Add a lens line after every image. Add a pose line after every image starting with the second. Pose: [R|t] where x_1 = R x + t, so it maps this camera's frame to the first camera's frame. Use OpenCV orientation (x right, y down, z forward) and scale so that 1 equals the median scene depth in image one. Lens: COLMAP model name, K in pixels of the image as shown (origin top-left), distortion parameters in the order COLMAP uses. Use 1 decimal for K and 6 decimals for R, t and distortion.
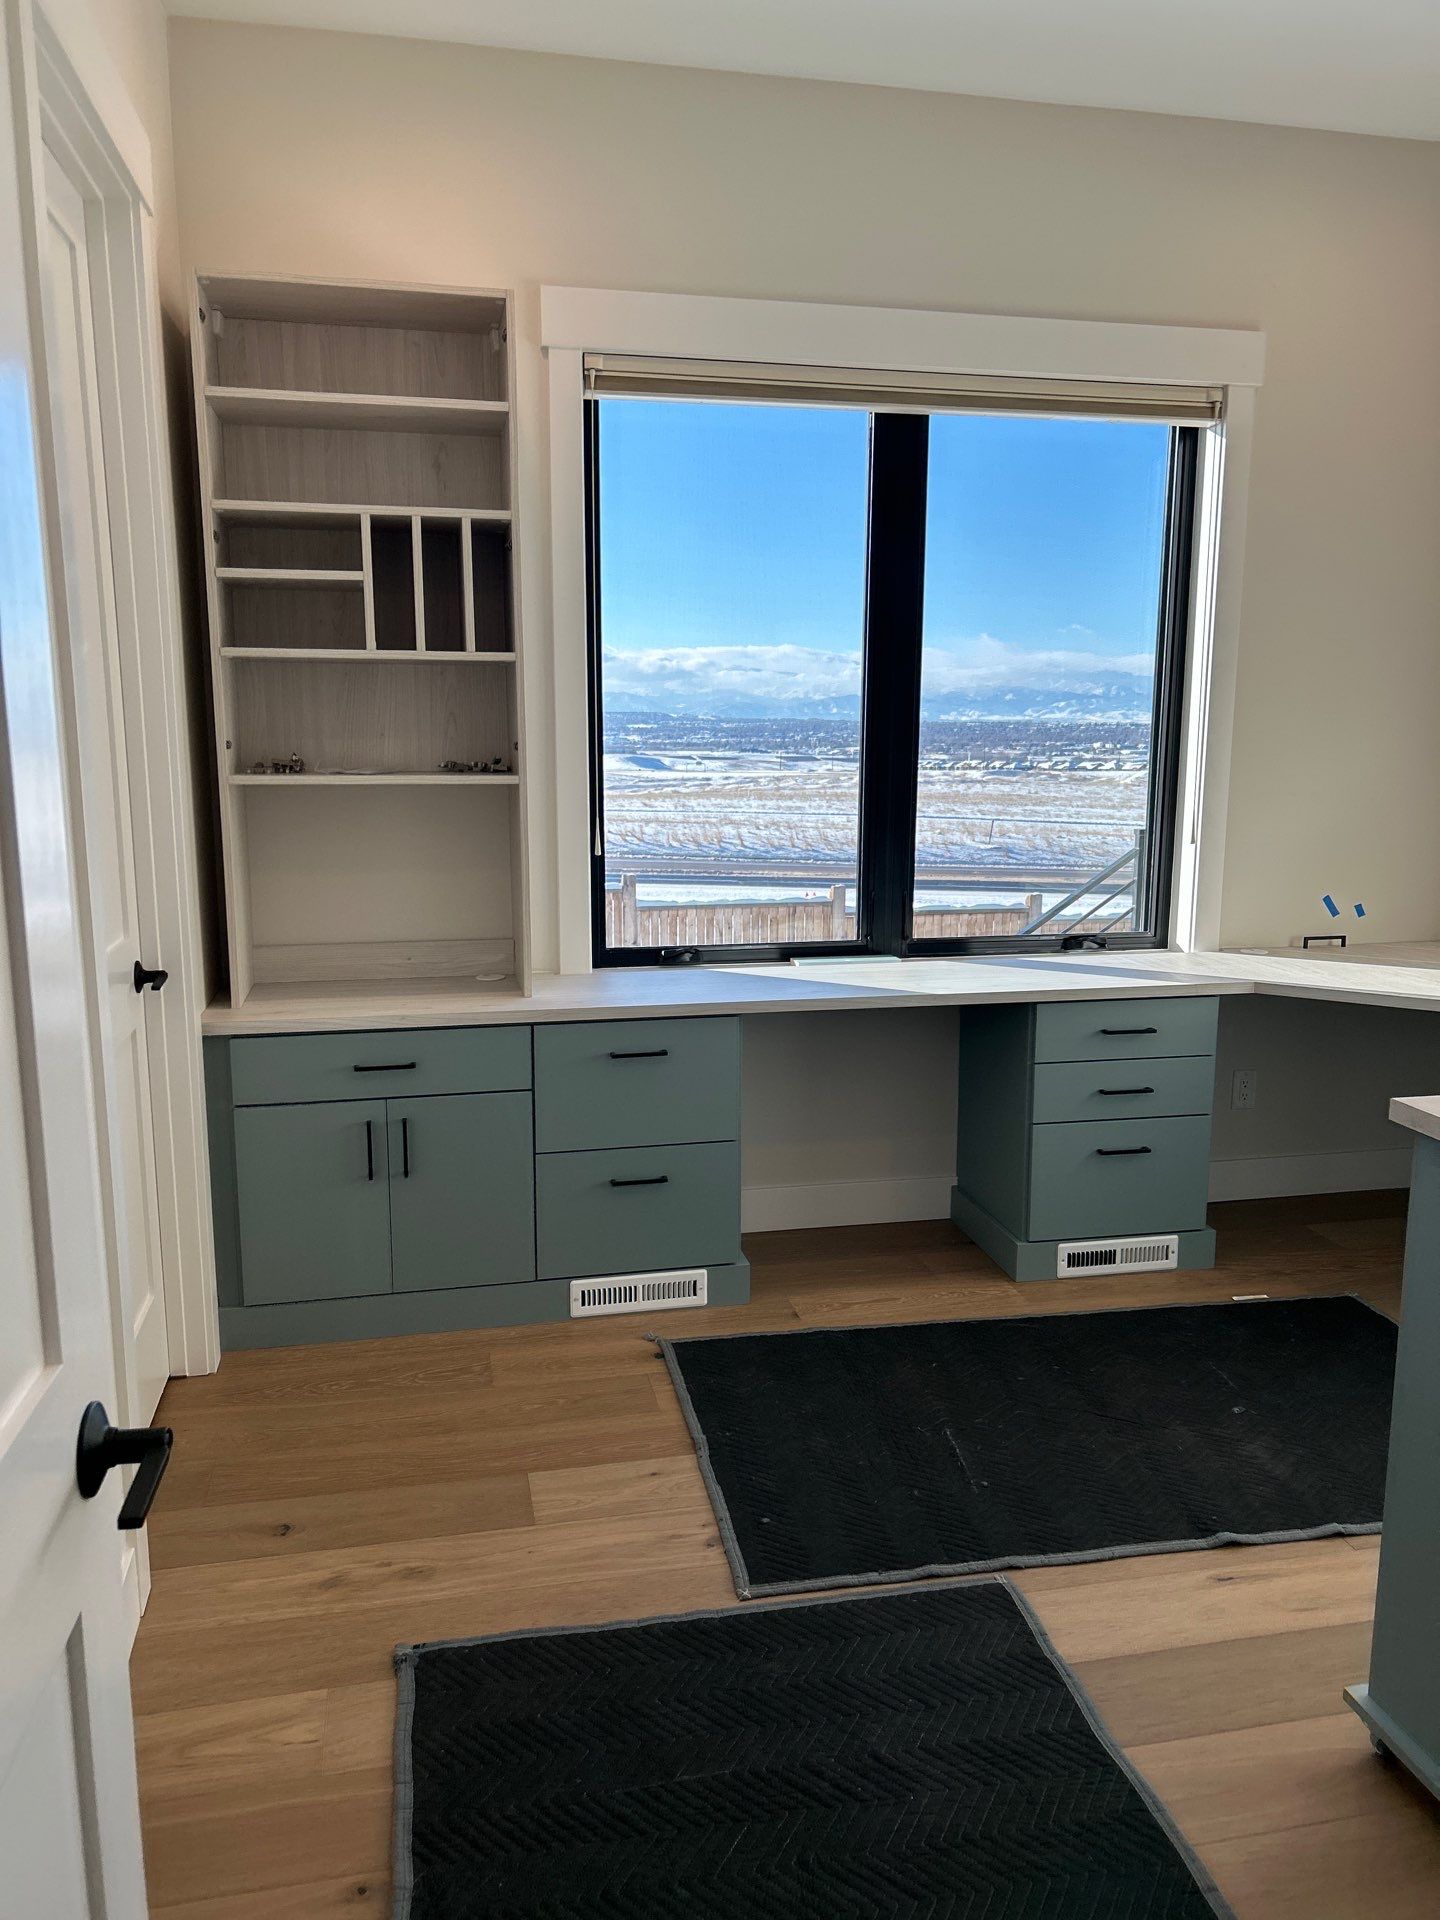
lens RADIAL K [[1455.7, 0, 726.6], [0, 1455.7, 977.1], [0, 0, 1]] dist [0.025946, -0.009494]
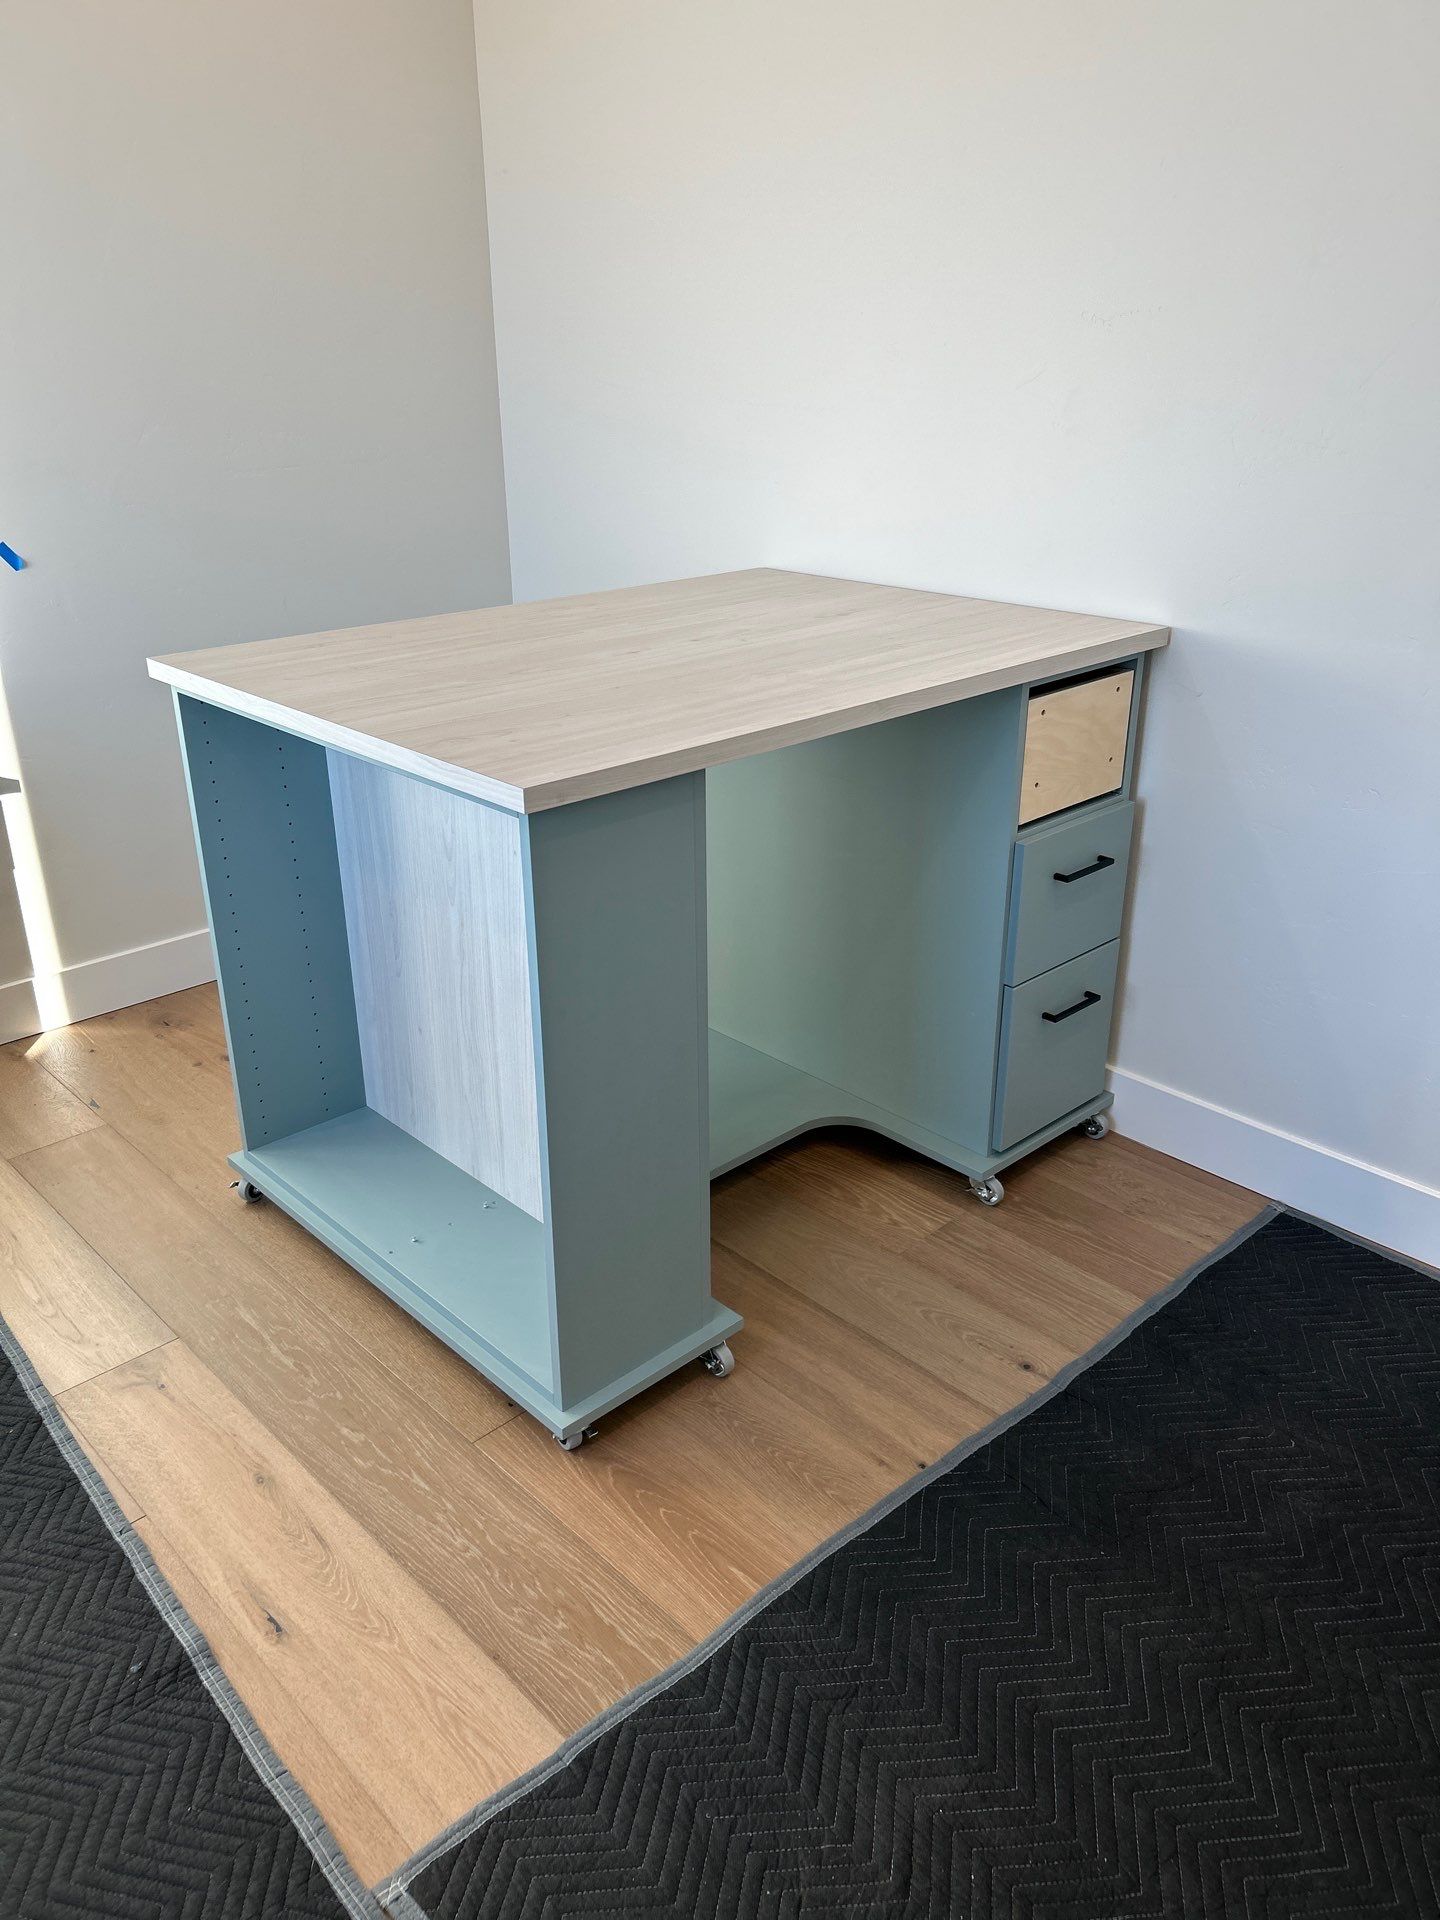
lens RADIAL K [[1455.7, 0, 726.6], [0, 1455.7, 977.1], [0, 0, 1]] dist [0.025946, -0.009494]
pose [[-0.505515, -0.353437, 0.787106, -0.121696], [0.154960, 0.860228, 0.485794, -0.092936], [-0.848788, 0.367547, -0.380089, 0.555101]]
